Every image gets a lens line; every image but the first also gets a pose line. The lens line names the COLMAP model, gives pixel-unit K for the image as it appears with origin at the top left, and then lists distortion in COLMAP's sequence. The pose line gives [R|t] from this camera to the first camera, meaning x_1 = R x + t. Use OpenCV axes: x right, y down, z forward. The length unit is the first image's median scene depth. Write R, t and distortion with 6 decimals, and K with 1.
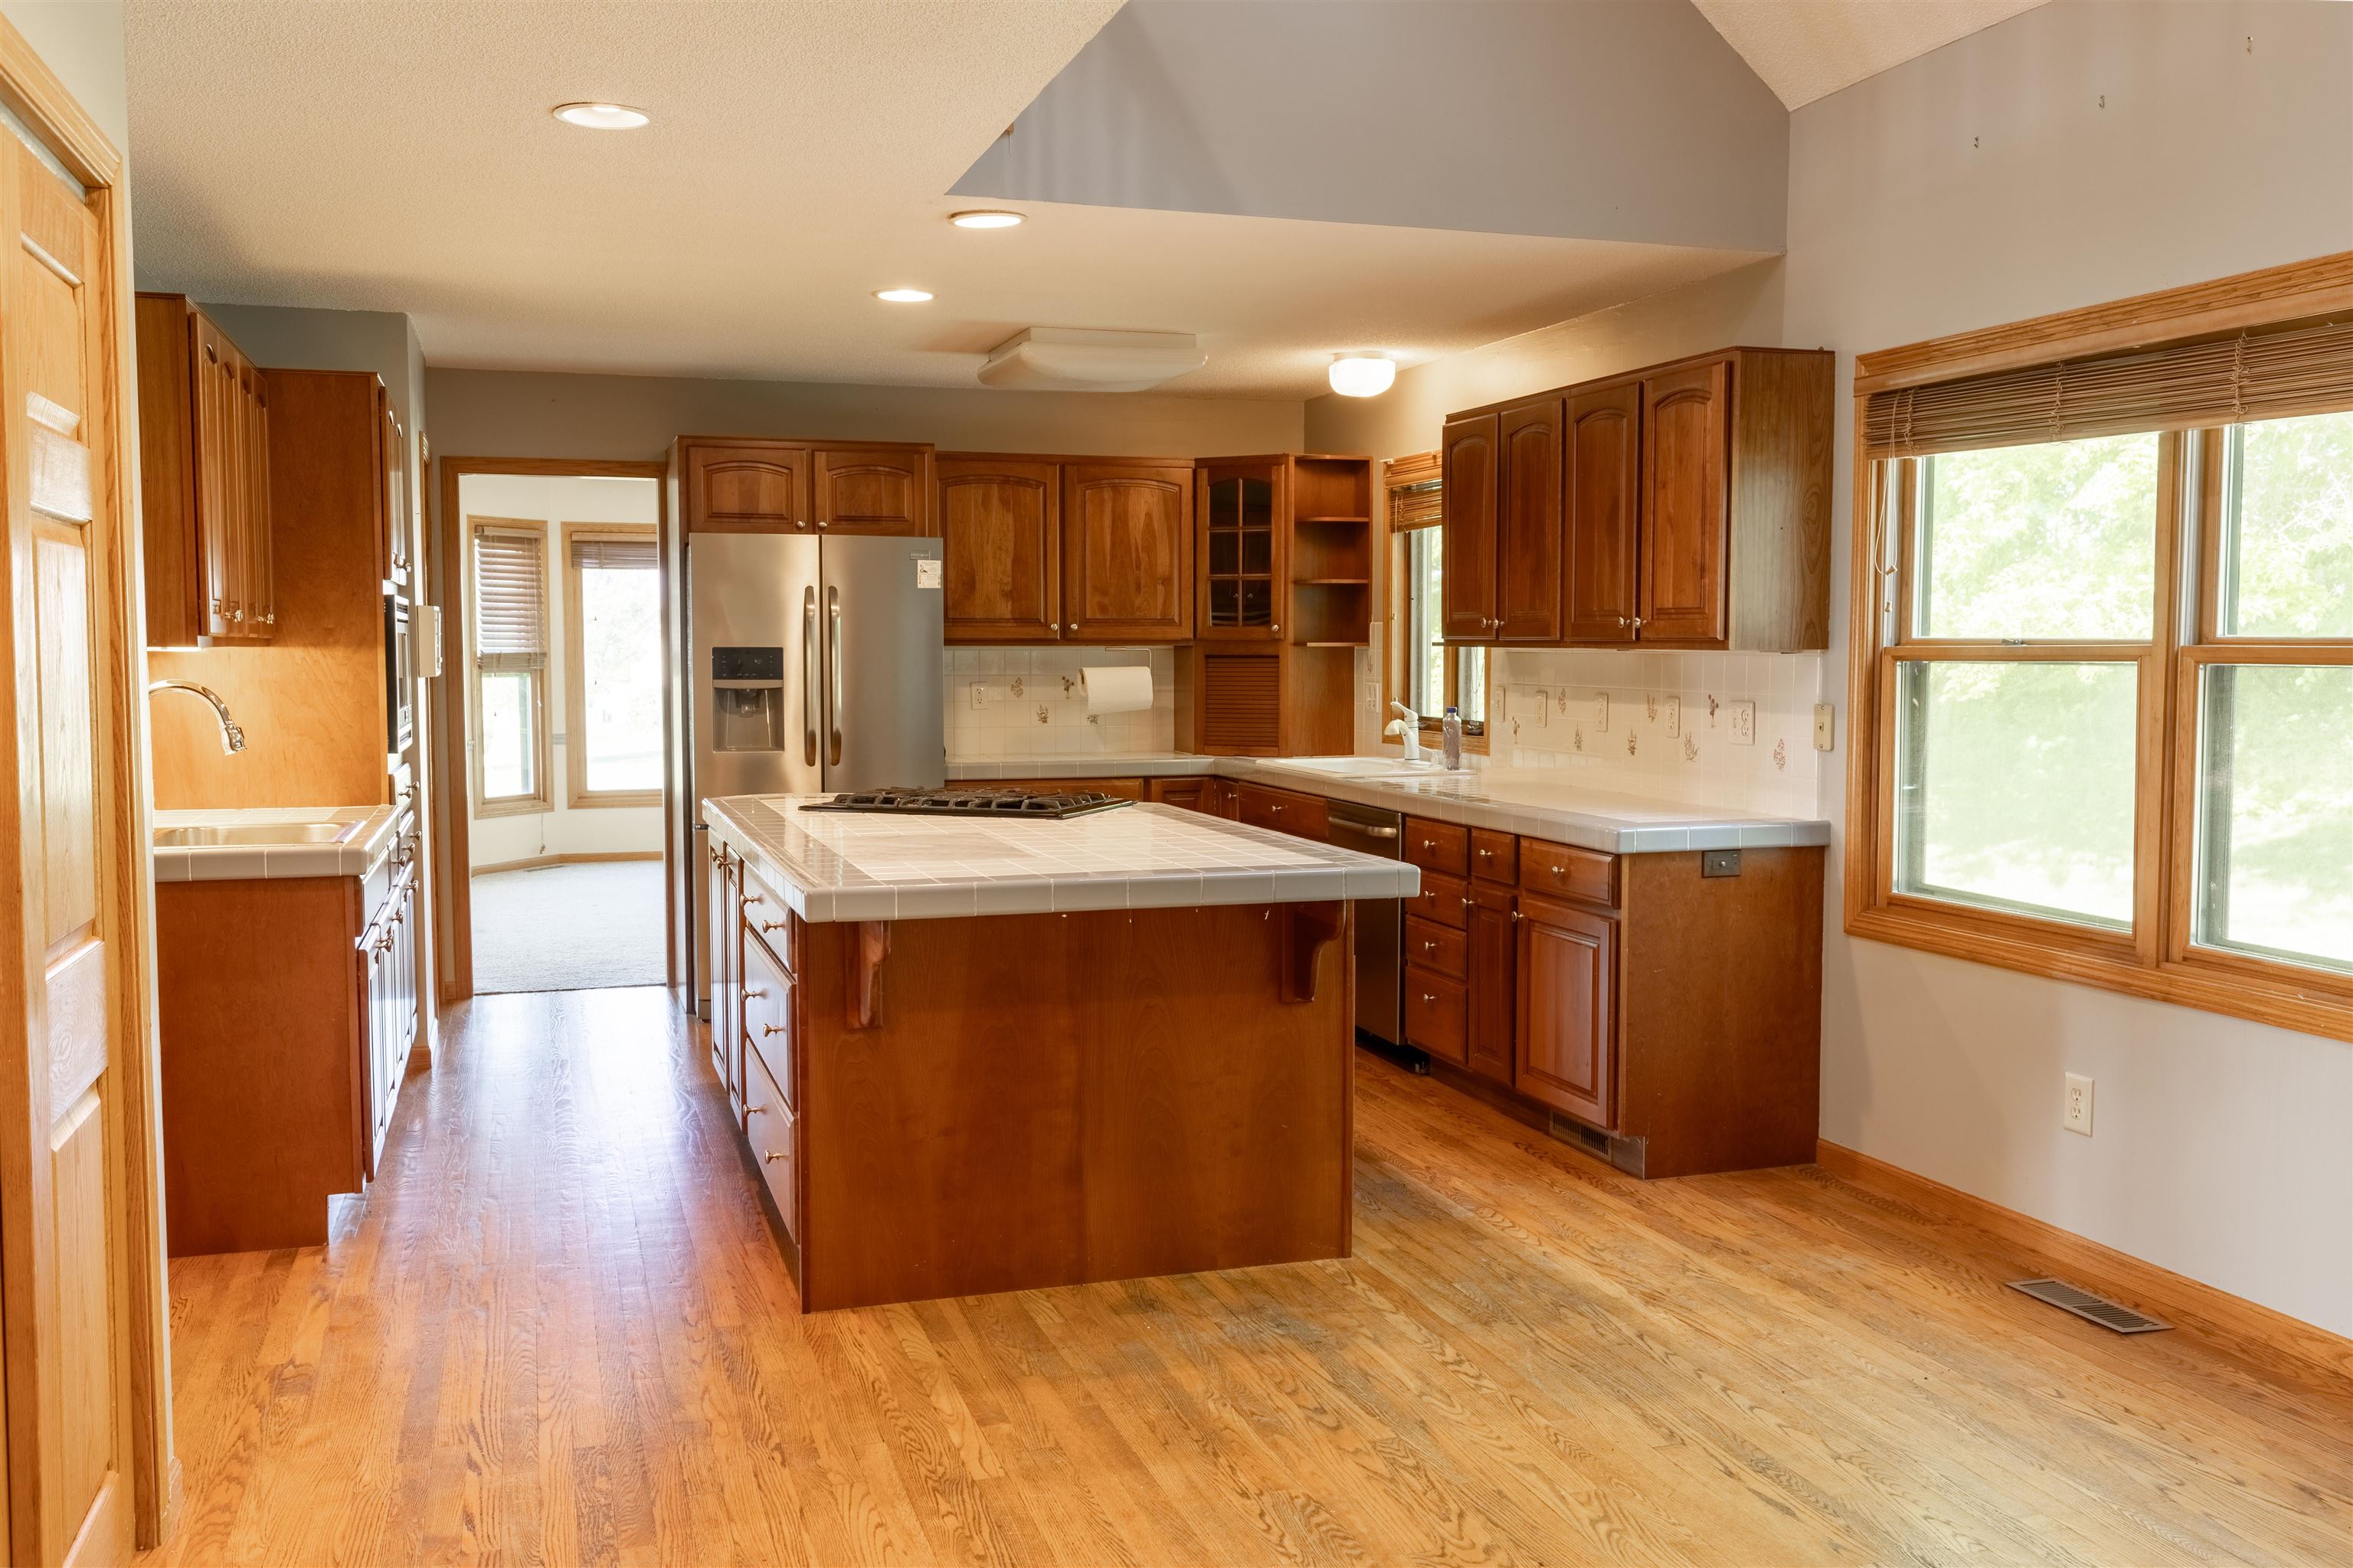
lens RADIAL K [[1965.1, 0, 1176.5], [0, 1965.1, 784.0], [0, 0, 1]] dist [-0.001221, -0.000791]
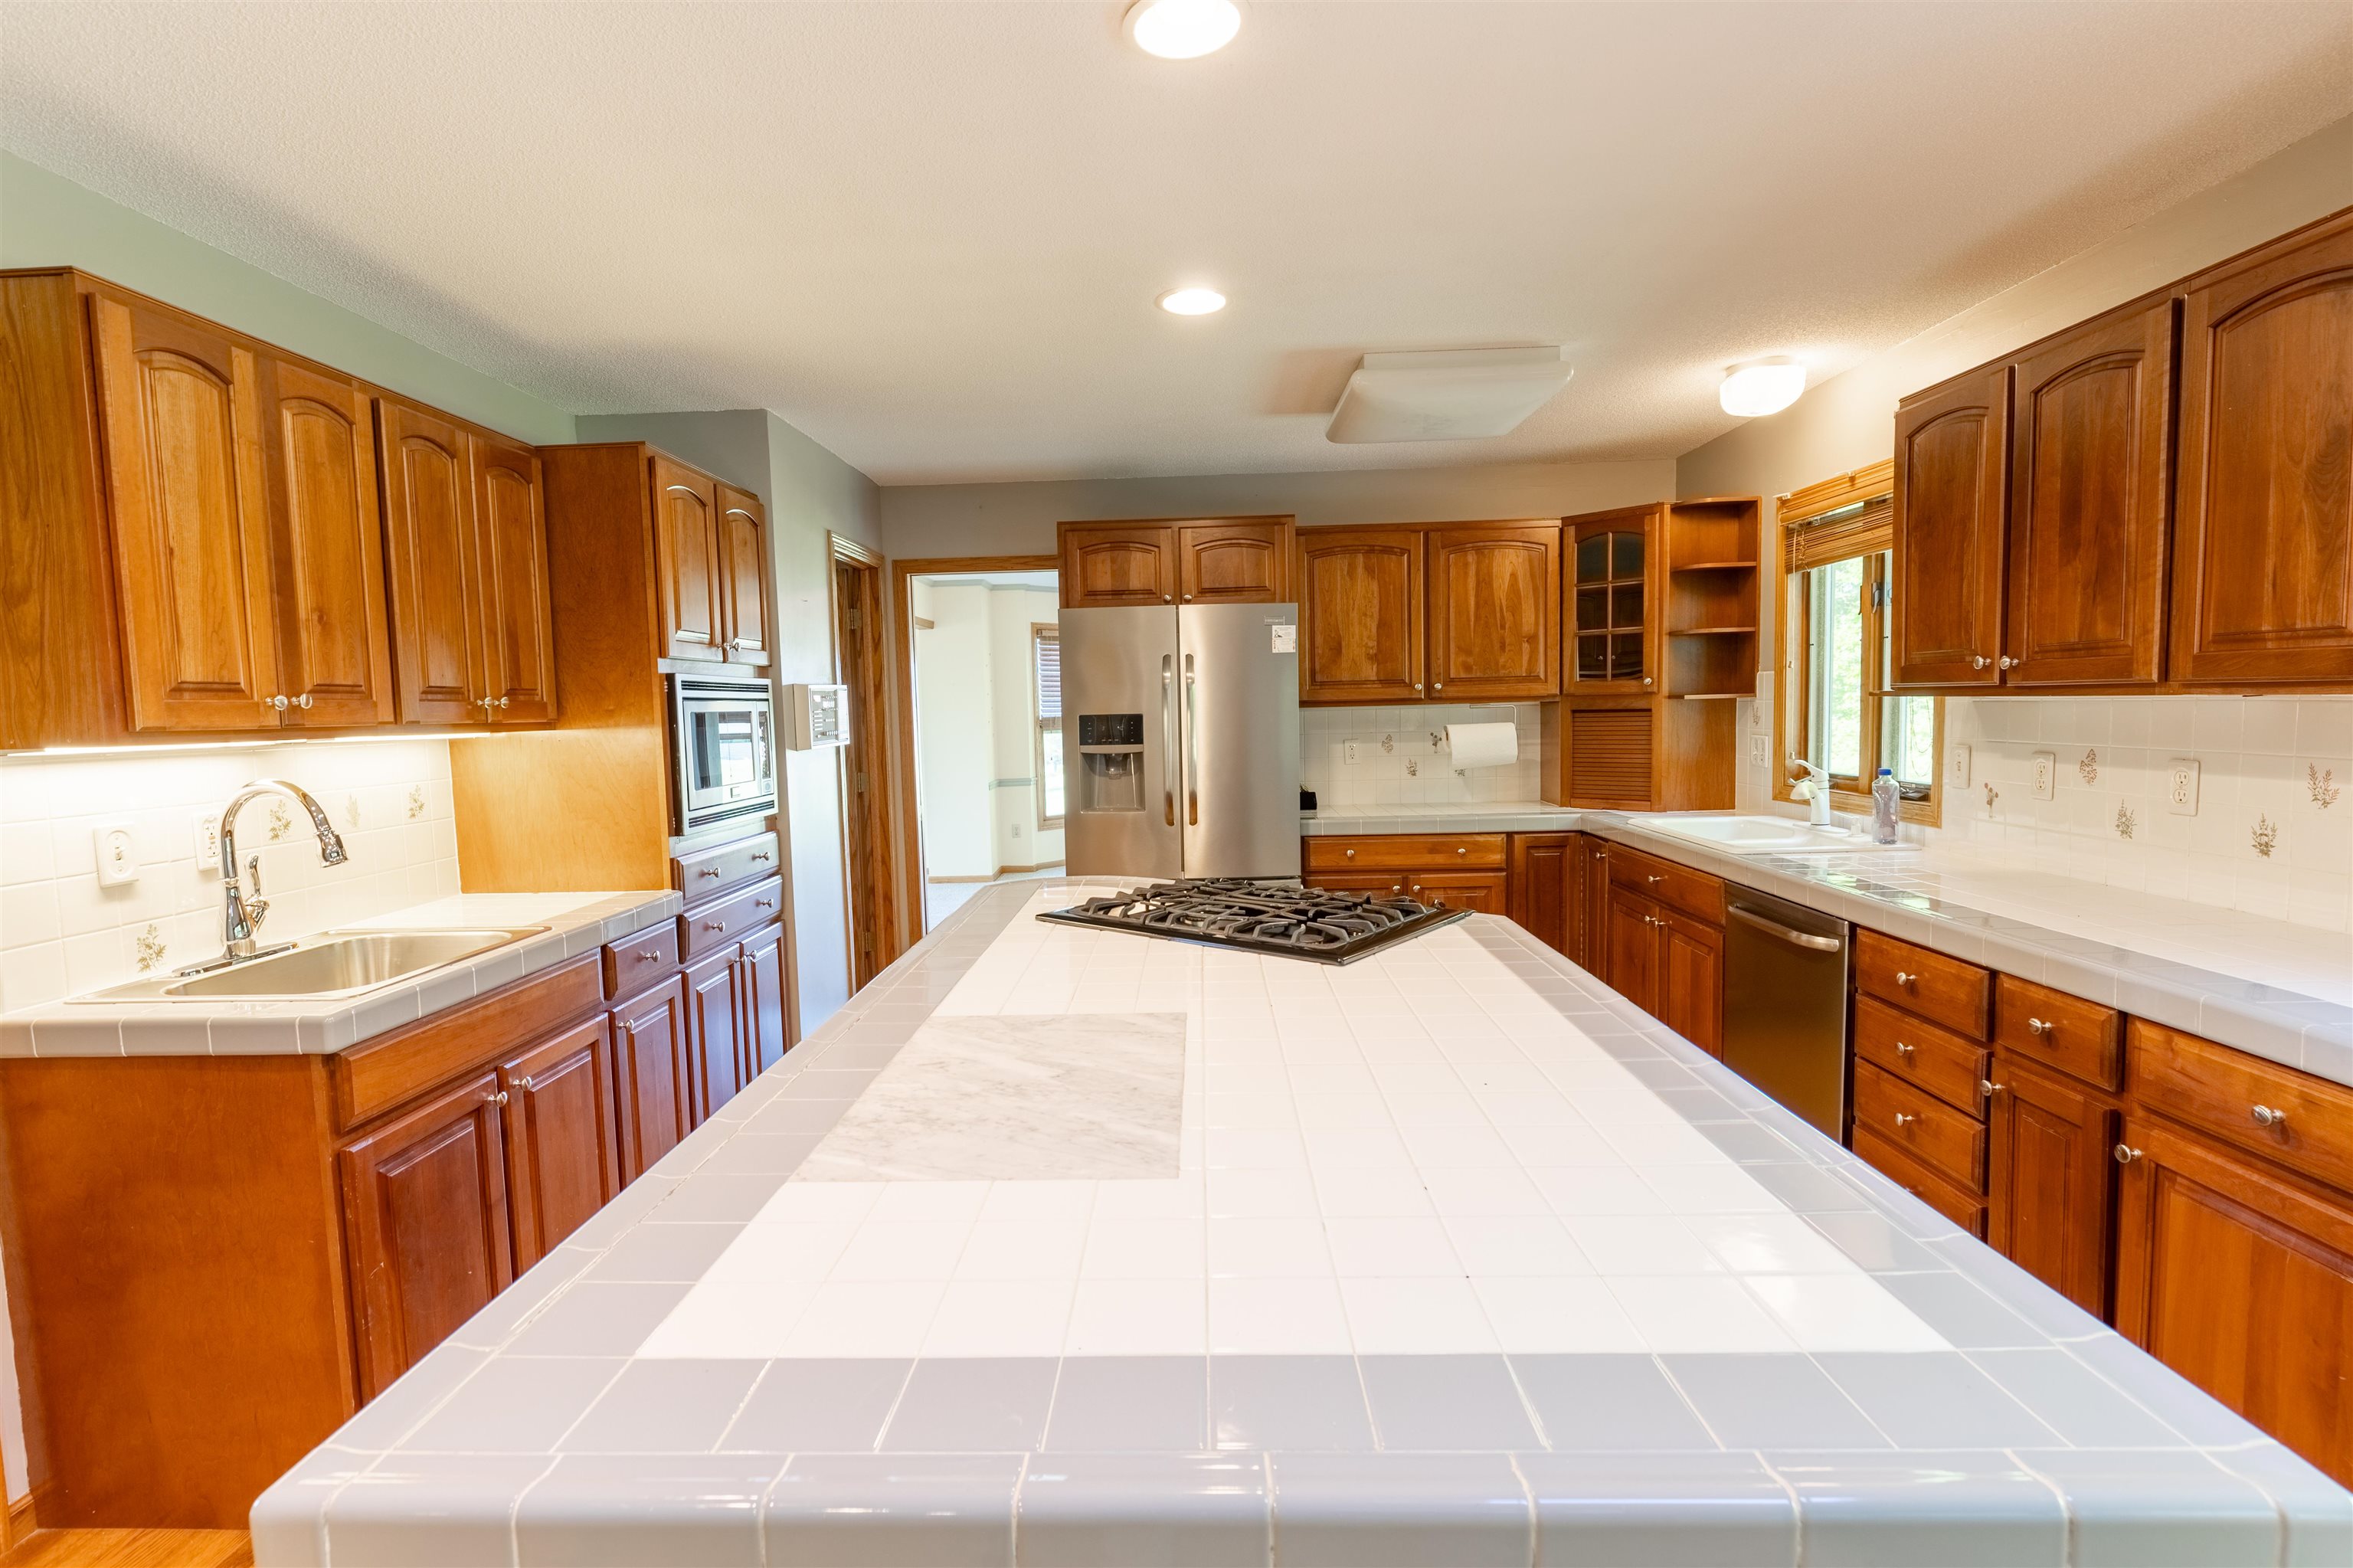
lens RADIAL K [[1059.7, 0, 1176.5], [0, 1059.7, 784.0], [0, 0, 1]] dist [-0.007986, -0.000683]
pose [[0.940501, 0.000803, -0.339790, 0.008470], [0.001536, 0.999977, 0.006613, -0.032376], [0.339788, -0.006741, 0.940478, 0.428663]]
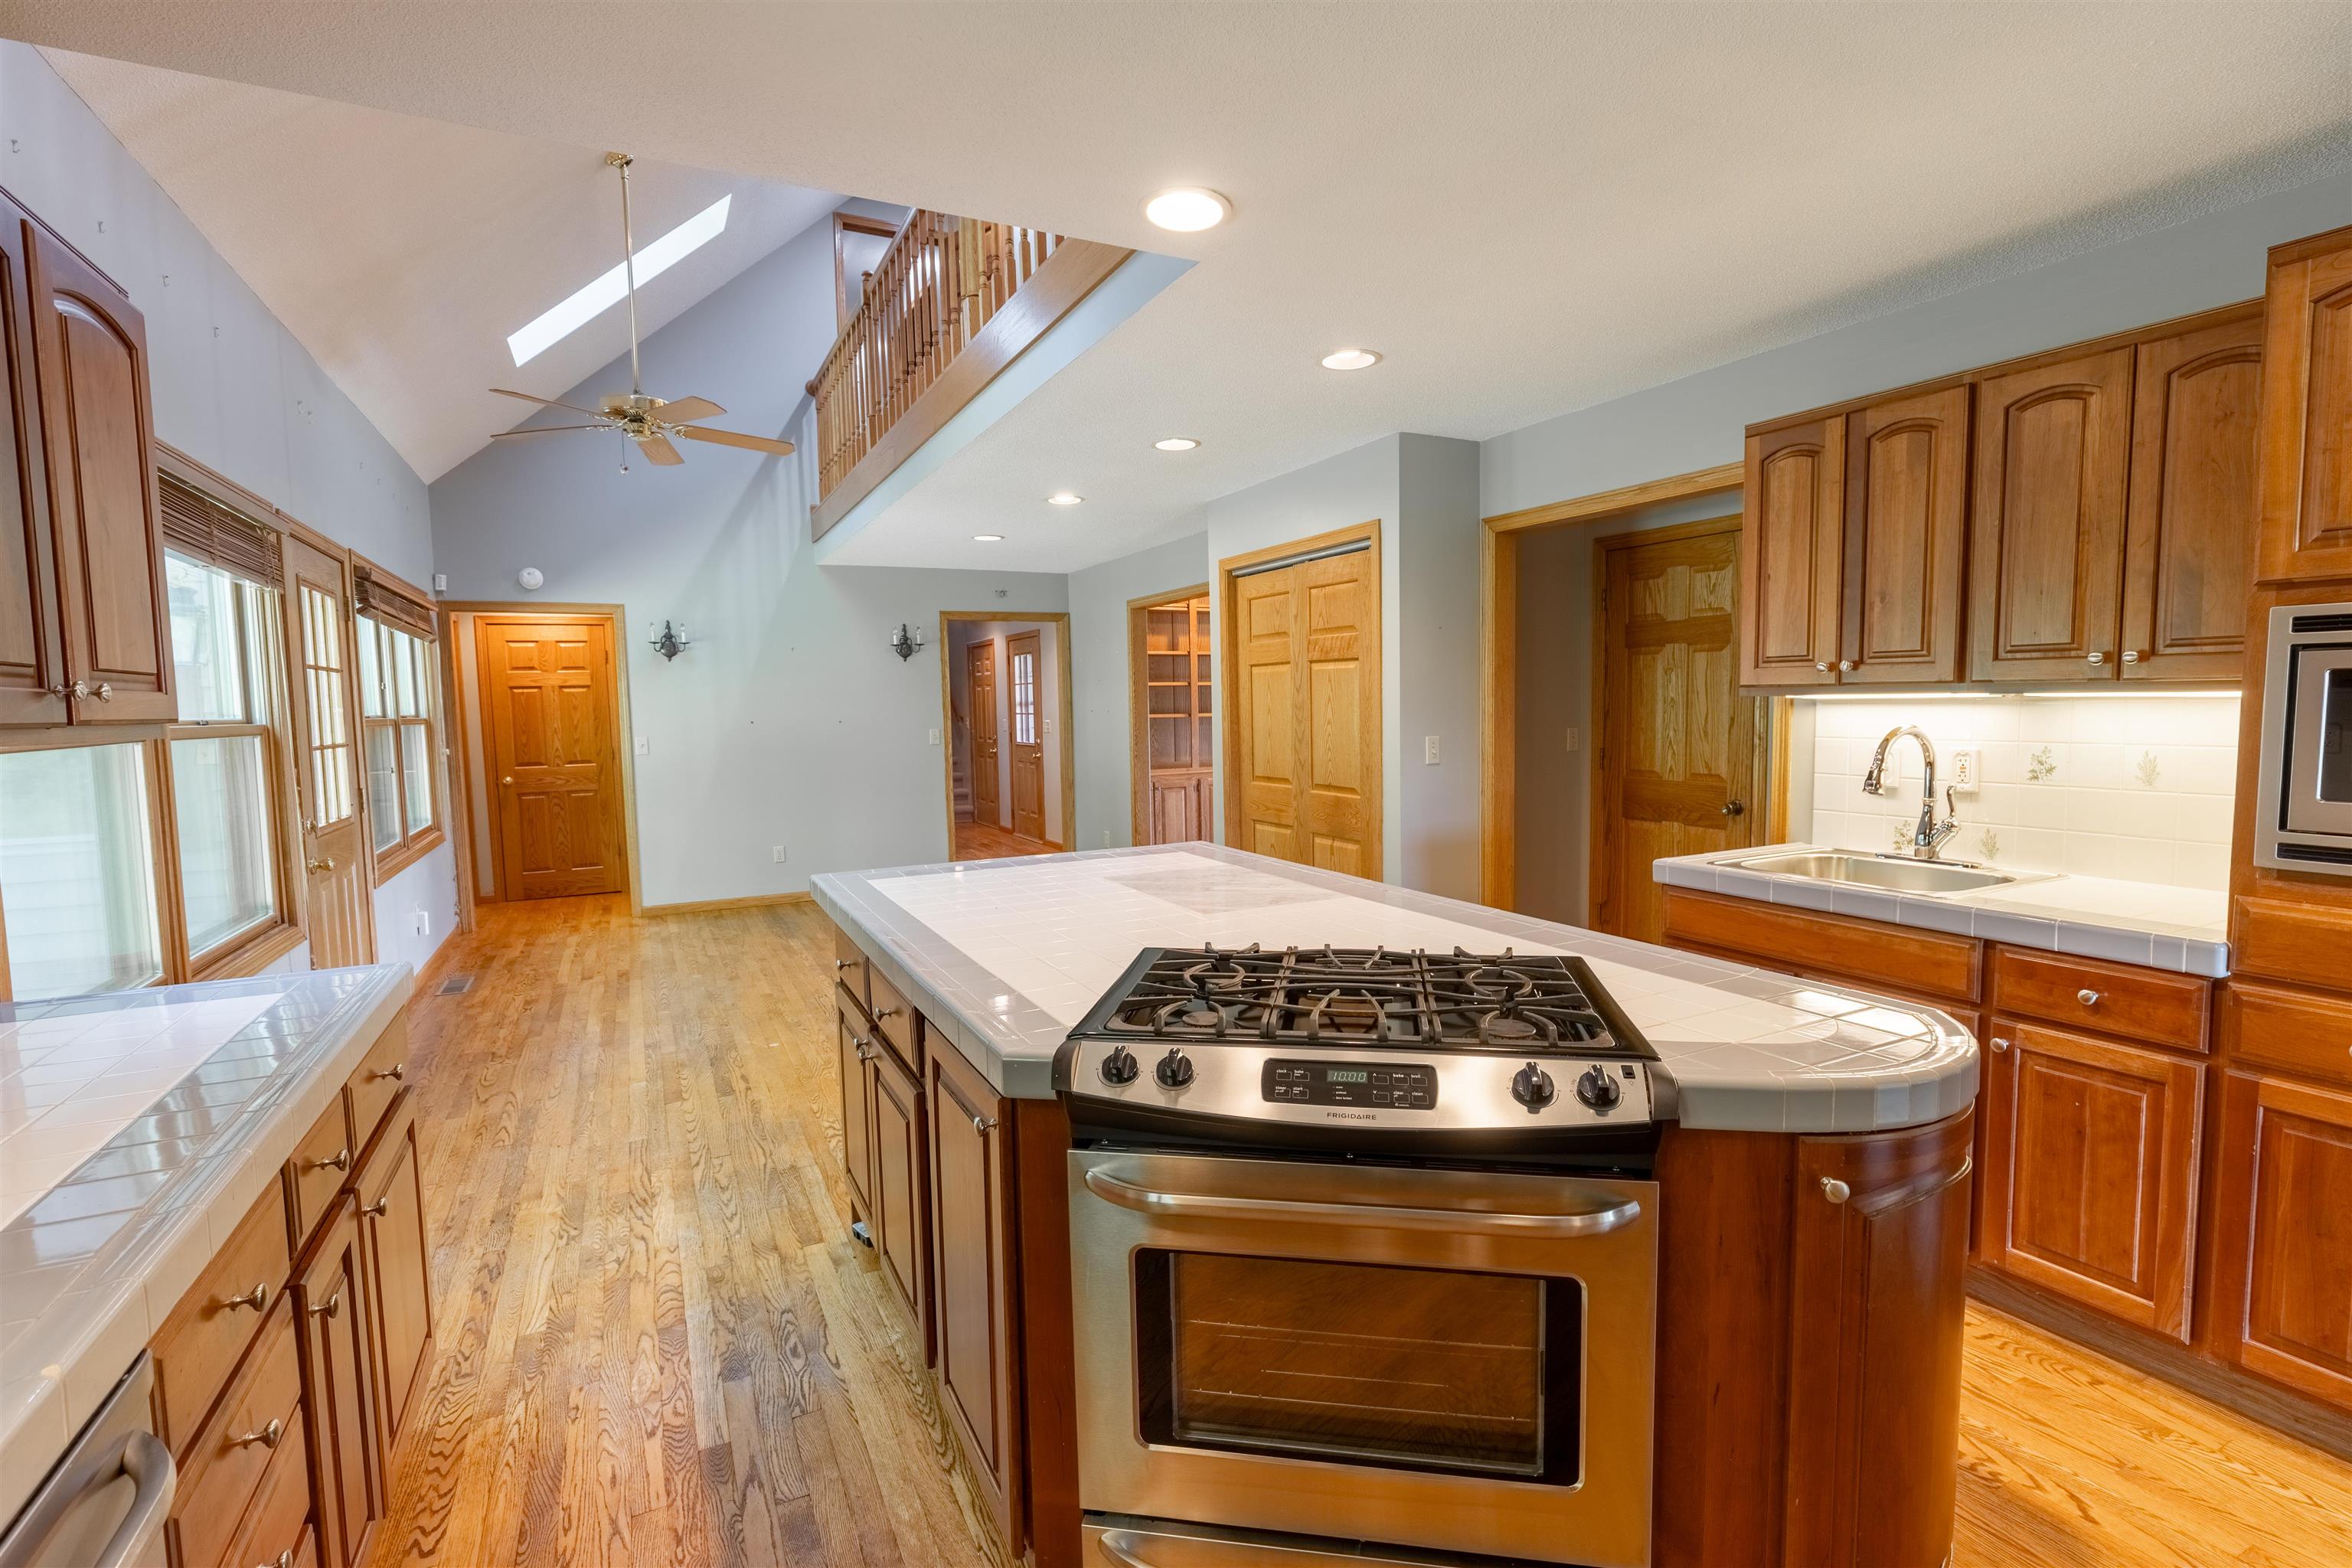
lens RADIAL K [[1081.4, 0, 1176.0], [0, 1081.4, 784.0], [0, 0, 1]] dist [0.001995, 0.000532]
pose [[-0.989639, 0.029593, -0.140497, -0.010988], [0.008177, 0.988557, 0.150626, -0.068270], [0.143347, 0.147916, -0.978556, 0.924923]]
